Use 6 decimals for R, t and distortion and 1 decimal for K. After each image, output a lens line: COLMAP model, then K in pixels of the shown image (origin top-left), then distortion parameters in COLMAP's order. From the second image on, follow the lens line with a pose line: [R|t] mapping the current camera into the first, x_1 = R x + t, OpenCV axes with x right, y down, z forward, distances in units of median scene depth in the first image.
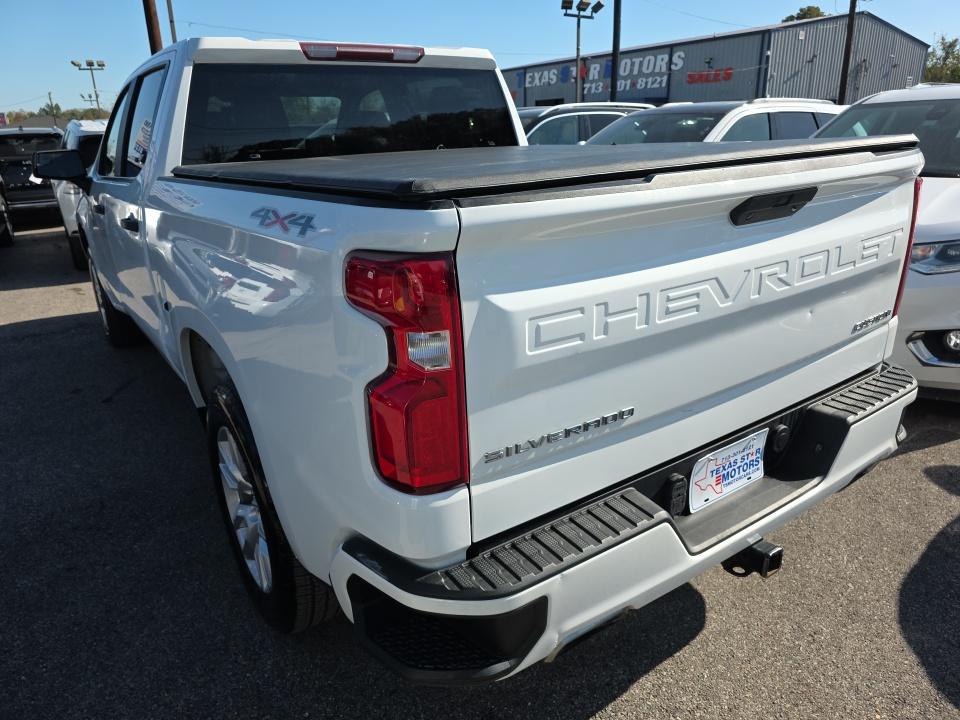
lens RADIAL K [[655.4, 0, 480.0], [0, 655.4, 360.0], [0, 0, 1]] dist [0.036795, -0.001806]
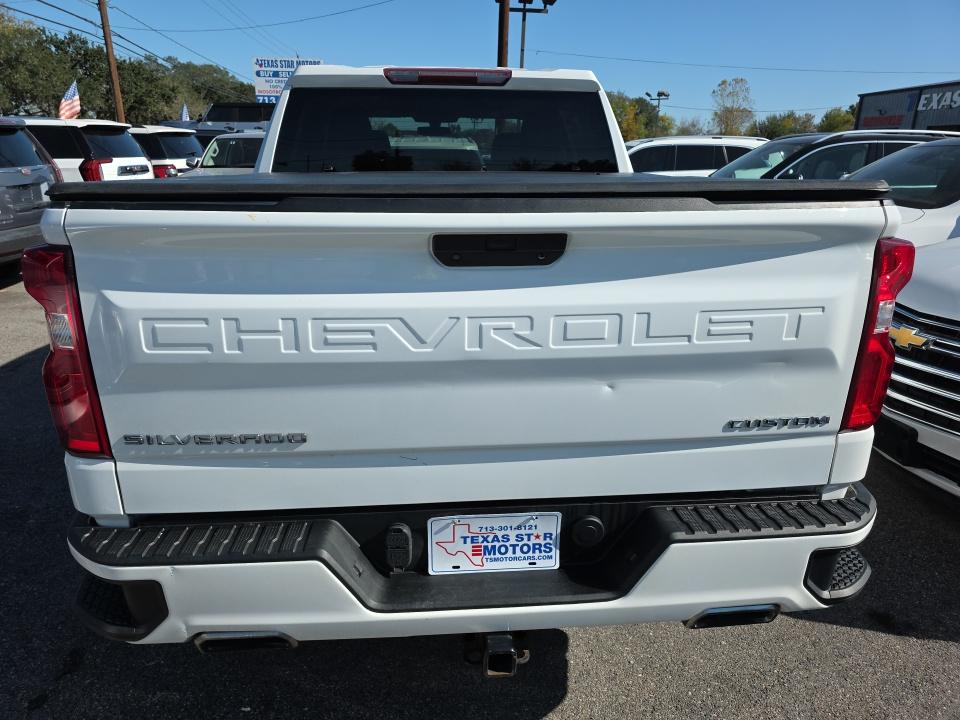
lens RADIAL K [[639.7, 0, 476.0], [0, 639.7, 364.5], [0, 0, 1]] dist [0.053615, -0.034543]
pose [[0.864912, 0.194253, -0.462811, 0.695471], [-0.202089, 0.978806, 0.033160, -0.089257], [0.459443, 0.064848, 0.885837, 0.212230]]
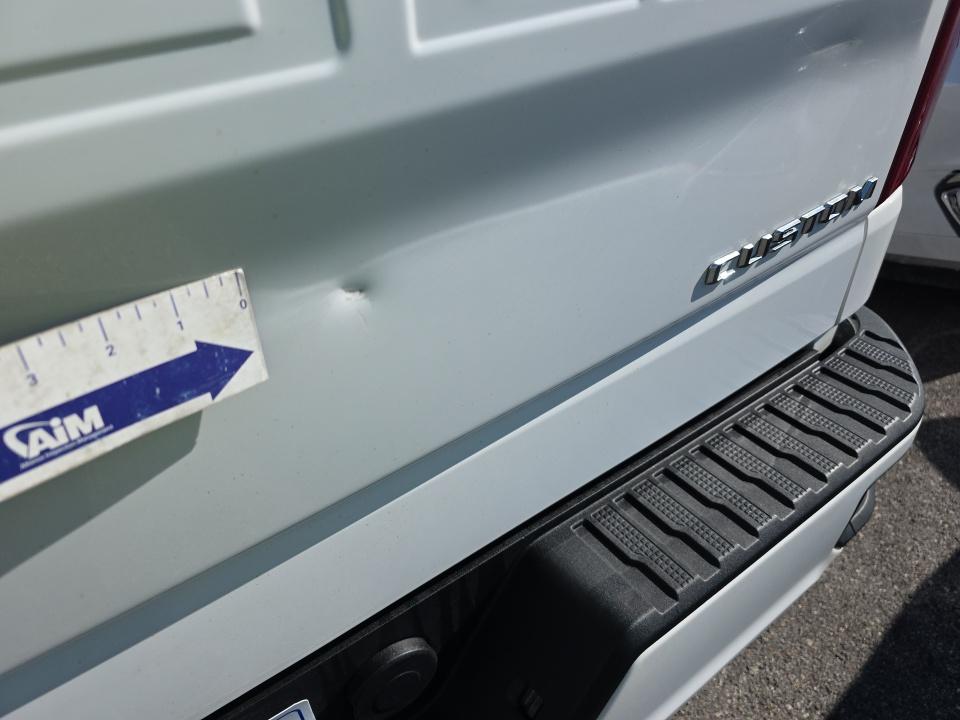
lens RADIAL K [[655.4, 0, 480.0], [0, 655.4, 360.0], [0, 0, 1]] dist [0.036795, -0.001806]
pose [[0.999614, -0.008724, -0.026383, 0.520862], [0.016033, 0.956537, 0.291168, -0.101358], [0.022696, -0.291479, 0.956308, 0.800493]]
